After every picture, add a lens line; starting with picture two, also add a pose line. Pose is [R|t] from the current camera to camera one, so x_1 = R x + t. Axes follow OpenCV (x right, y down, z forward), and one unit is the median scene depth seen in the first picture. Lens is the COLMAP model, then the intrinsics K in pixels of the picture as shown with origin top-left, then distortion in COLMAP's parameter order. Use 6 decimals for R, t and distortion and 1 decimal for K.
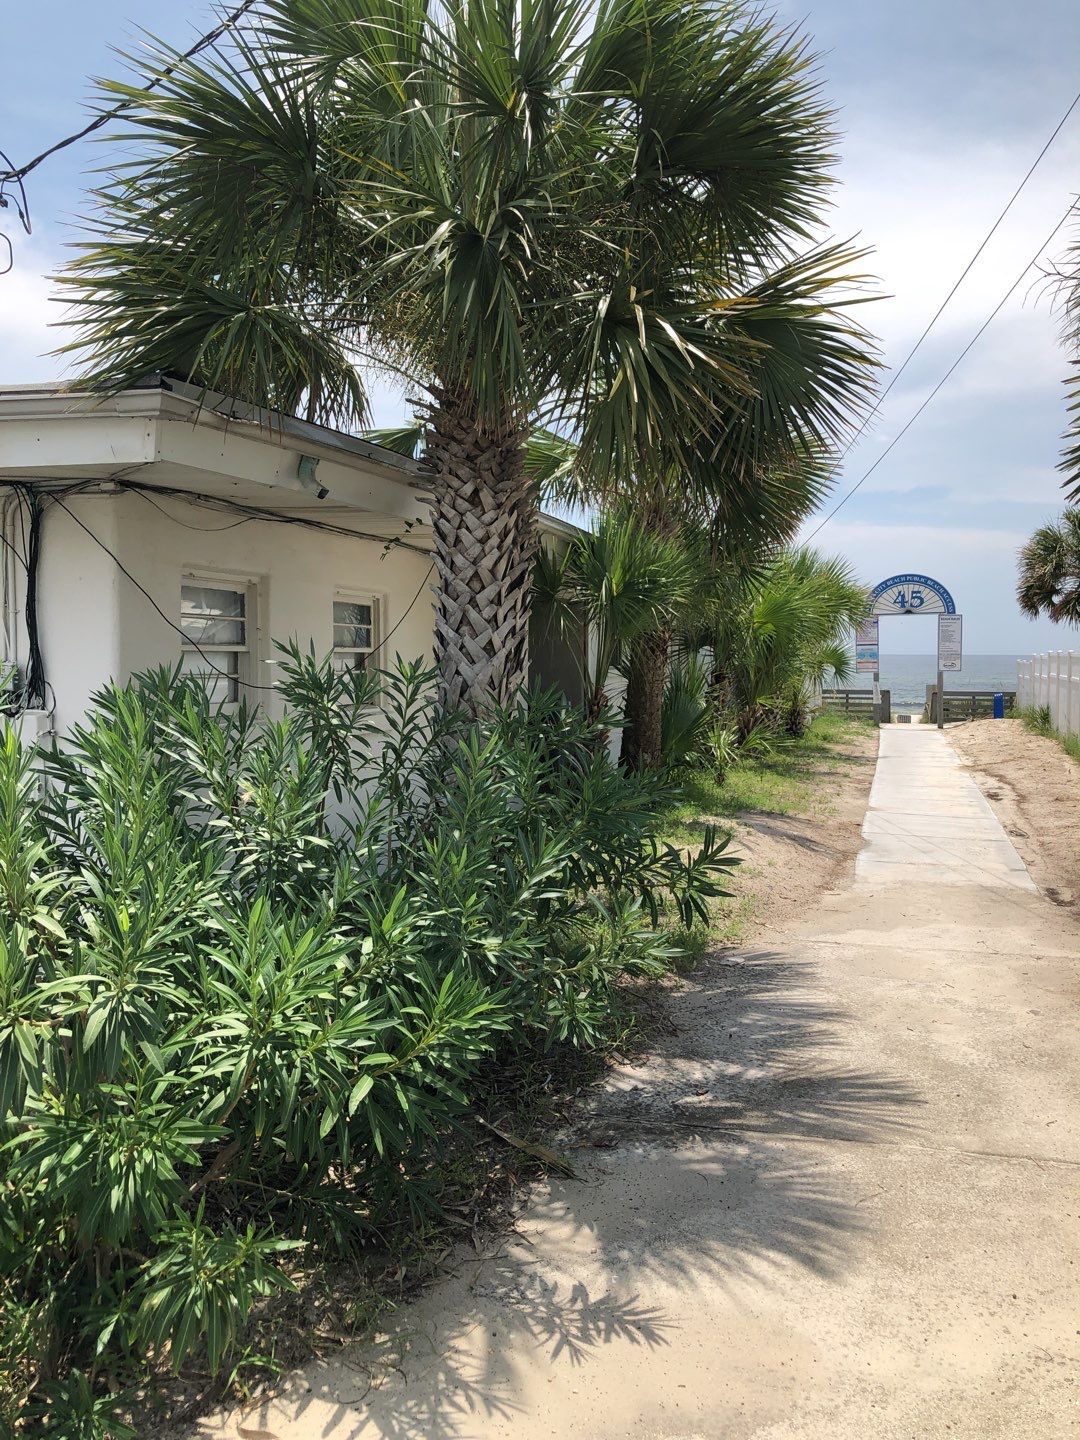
lens RADIAL K [[1202.6, 0, 540.0], [0, 1202.6, 720.0], [0, 0, 1]] dist [0.046734, -0.072287]
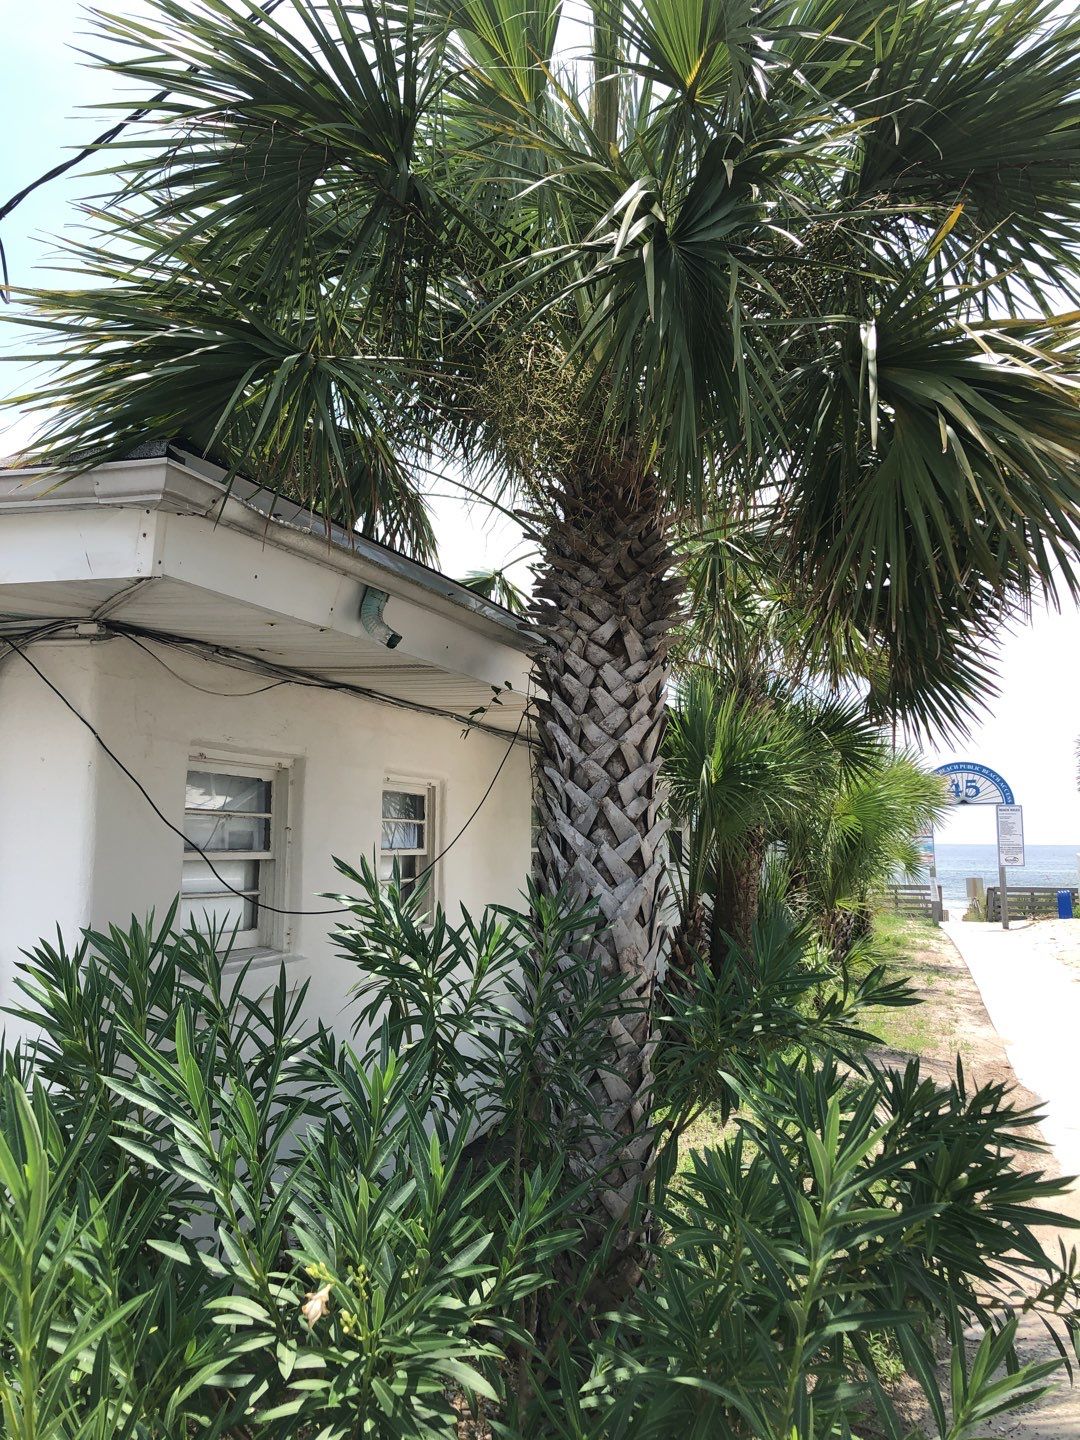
lens RADIAL K [[1209.3, 0, 542.5], [0, 1209.3, 704.4], [0, 0, 1]] dist [0.128293, -0.411945]
pose [[0.999959, 0.001299, -0.008946, -0.088379], [-0.002773, 0.985983, -0.166825, -0.032972], [0.008604, 0.166843, 0.985946, 0.313122]]
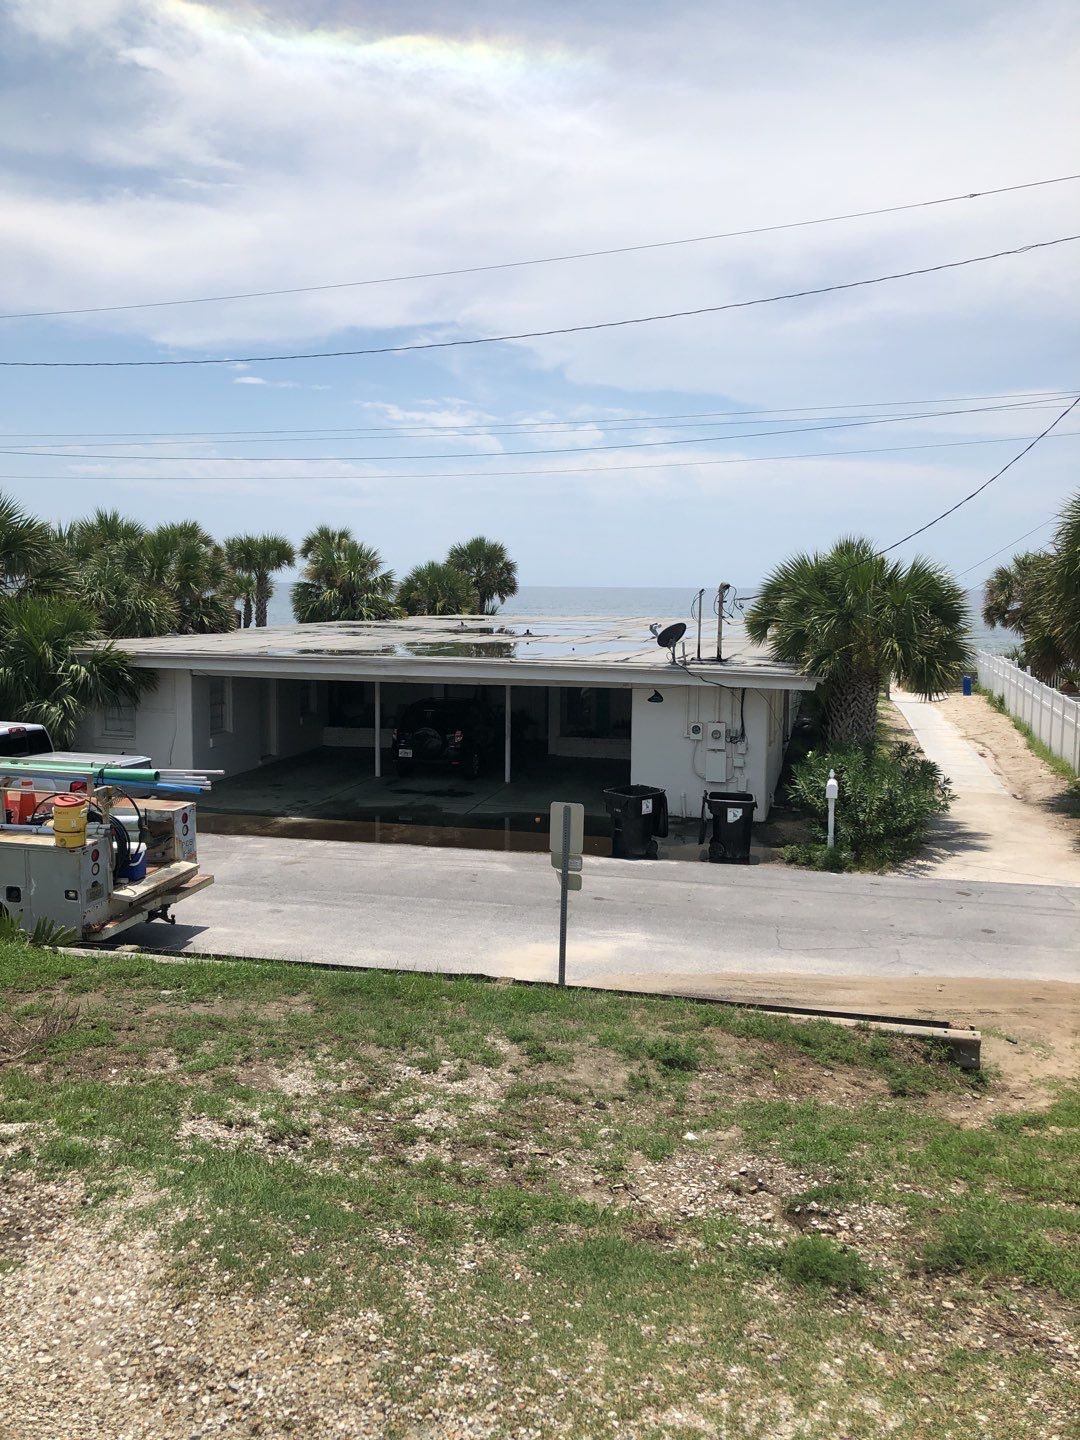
lens RADIAL K [[1202.6, 0, 540.0], [0, 1202.6, 720.0], [0, 0, 1]] dist [0.046734, -0.072287]
pose [[0.998991, -0.002649, 0.044832, -1.235078], [0.000255, 0.998578, 0.053317, -0.279890], [-0.044909, -0.053252, 0.997571, -2.679693]]
